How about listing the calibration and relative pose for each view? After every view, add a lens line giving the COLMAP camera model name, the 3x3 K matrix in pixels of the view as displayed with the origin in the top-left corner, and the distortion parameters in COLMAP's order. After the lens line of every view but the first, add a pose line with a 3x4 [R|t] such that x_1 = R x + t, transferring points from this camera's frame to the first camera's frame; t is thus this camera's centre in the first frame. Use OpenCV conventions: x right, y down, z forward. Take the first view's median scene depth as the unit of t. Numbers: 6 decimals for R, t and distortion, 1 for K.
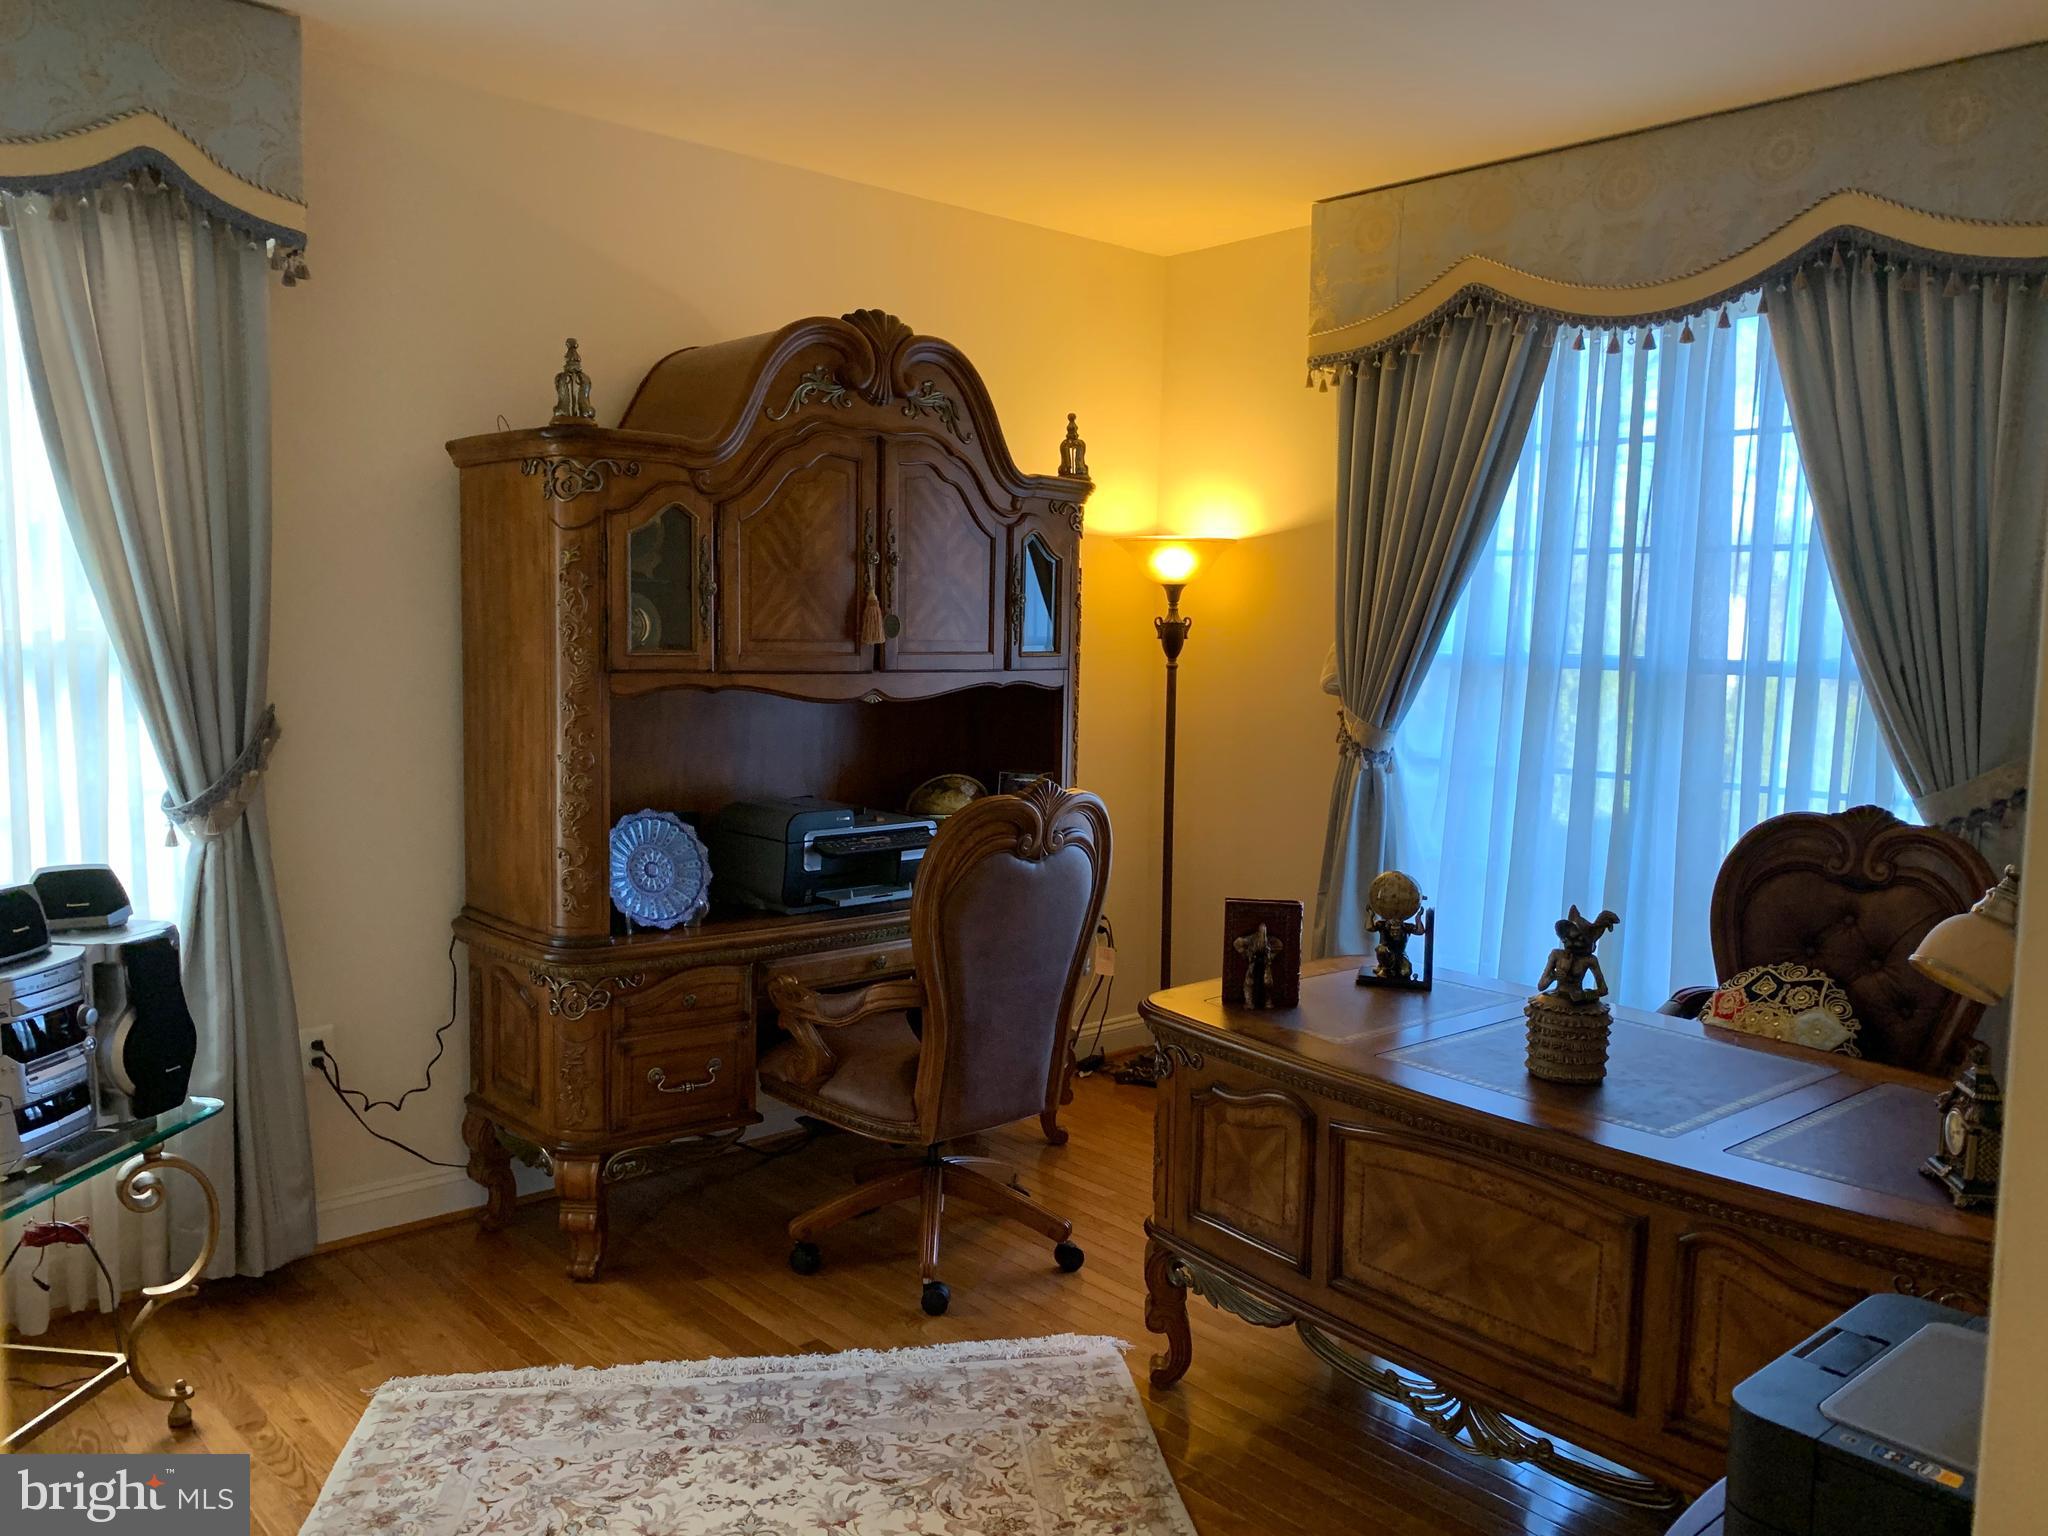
lens RADIAL K [[1584.5, 0, 1024.0], [0, 1584.5, 768.0], [0, 0, 1]] dist [0.116171, -0.201728]
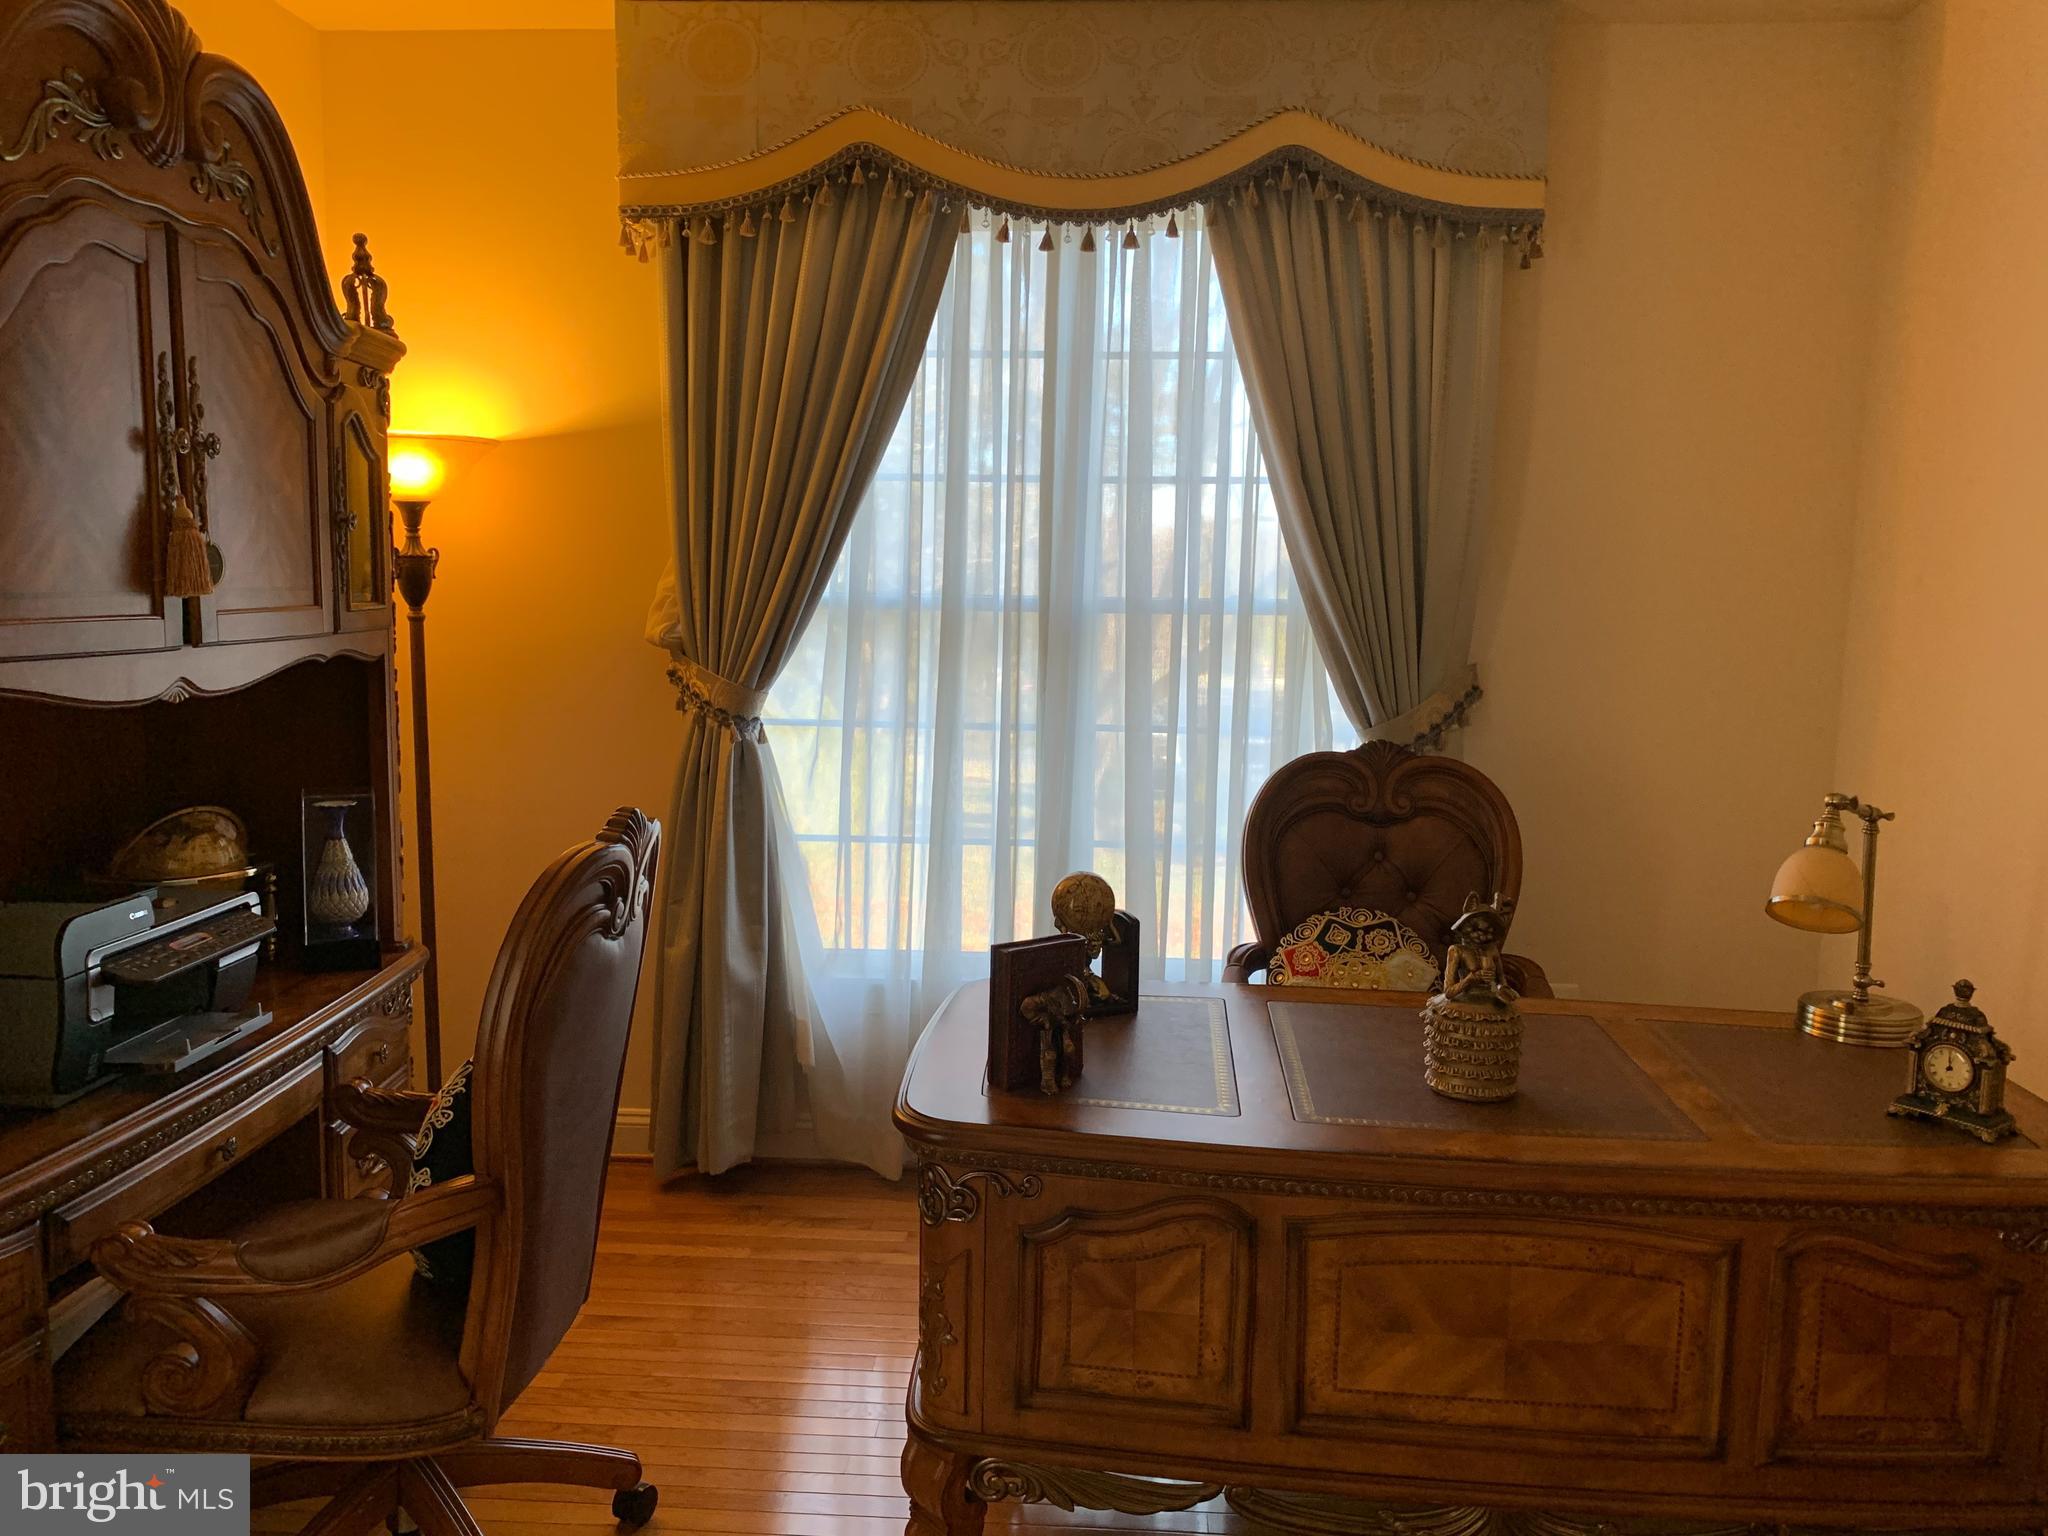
lens RADIAL K [[1592.6, 0, 1035.2], [0, 1592.6, 768.6], [0, 0, 1]] dist [0.013097, 0.002560]
pose [[0.710319, -0.097826, 0.697049, -0.306975], [0.066452, 0.995192, 0.071951, -0.042555], [-0.700736, -0.004788, 0.713405, 0.422010]]
